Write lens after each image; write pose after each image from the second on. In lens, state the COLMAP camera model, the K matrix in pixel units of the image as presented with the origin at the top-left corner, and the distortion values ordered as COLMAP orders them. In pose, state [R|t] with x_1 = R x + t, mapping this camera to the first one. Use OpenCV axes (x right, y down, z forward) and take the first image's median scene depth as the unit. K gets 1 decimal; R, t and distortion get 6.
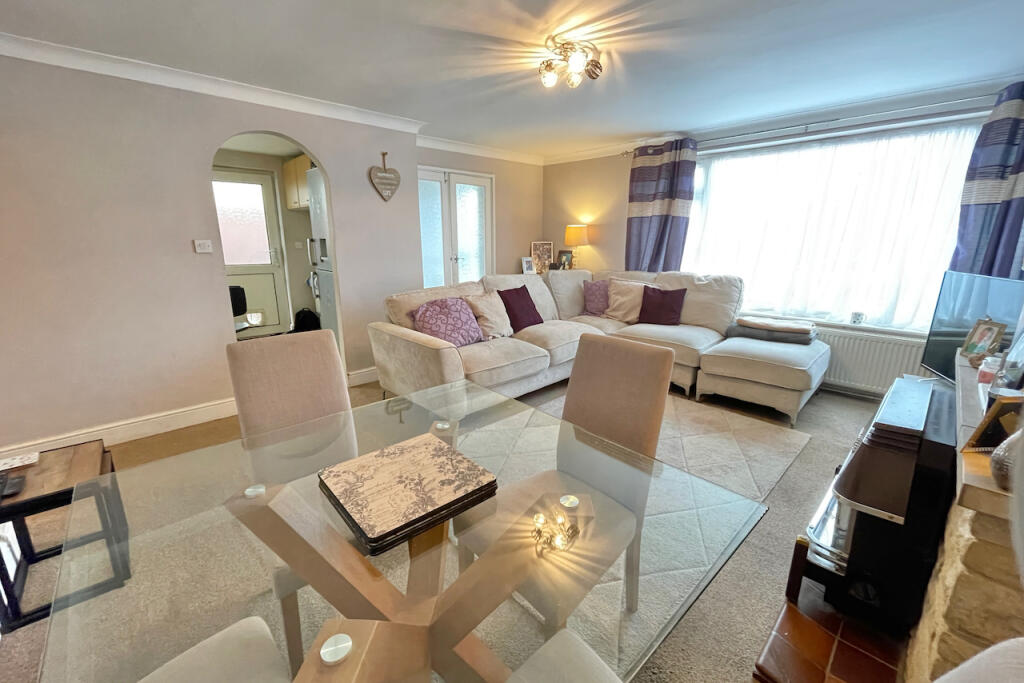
lens RADIAL K [[416.8, 0, 509.1], [0, 416.8, 340.7], [0, 0, 1]] dist [-0.004547, -0.000127]
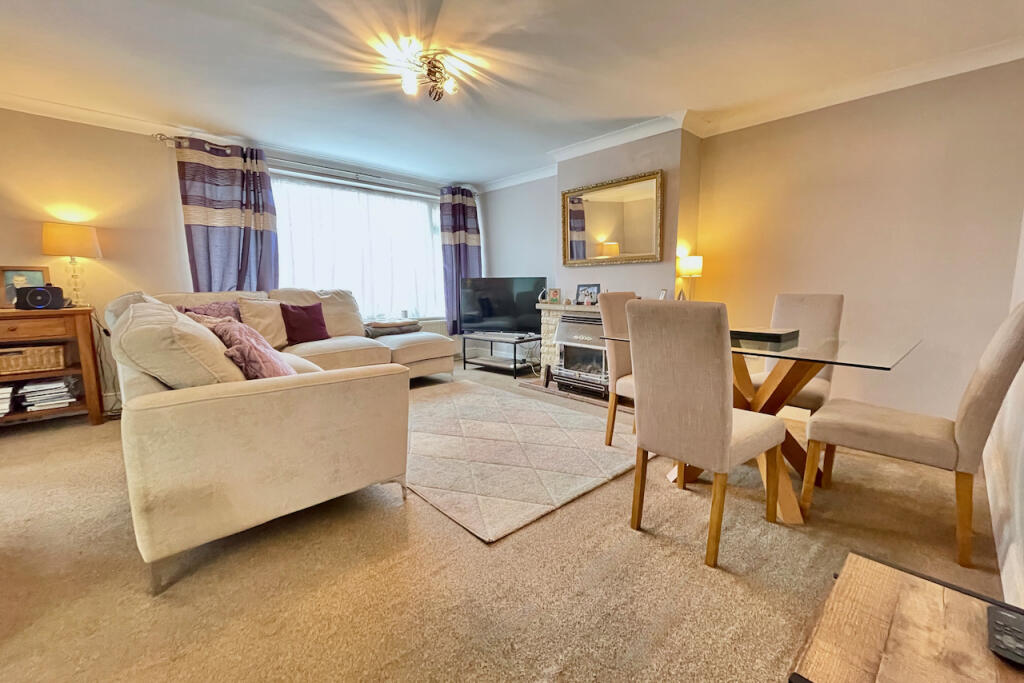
lens RADIAL K [[416.8, 0, 508.5], [0, 416.8, 343.7], [0, 0, 1]] dist [-0.004547, -0.000127]
pose [[0.015053, -0.138683, 0.990222, -0.541694], [0.232628, 0.963645, 0.131425, -0.050811], [-0.972449, 0.228375, 0.046767, 0.484540]]
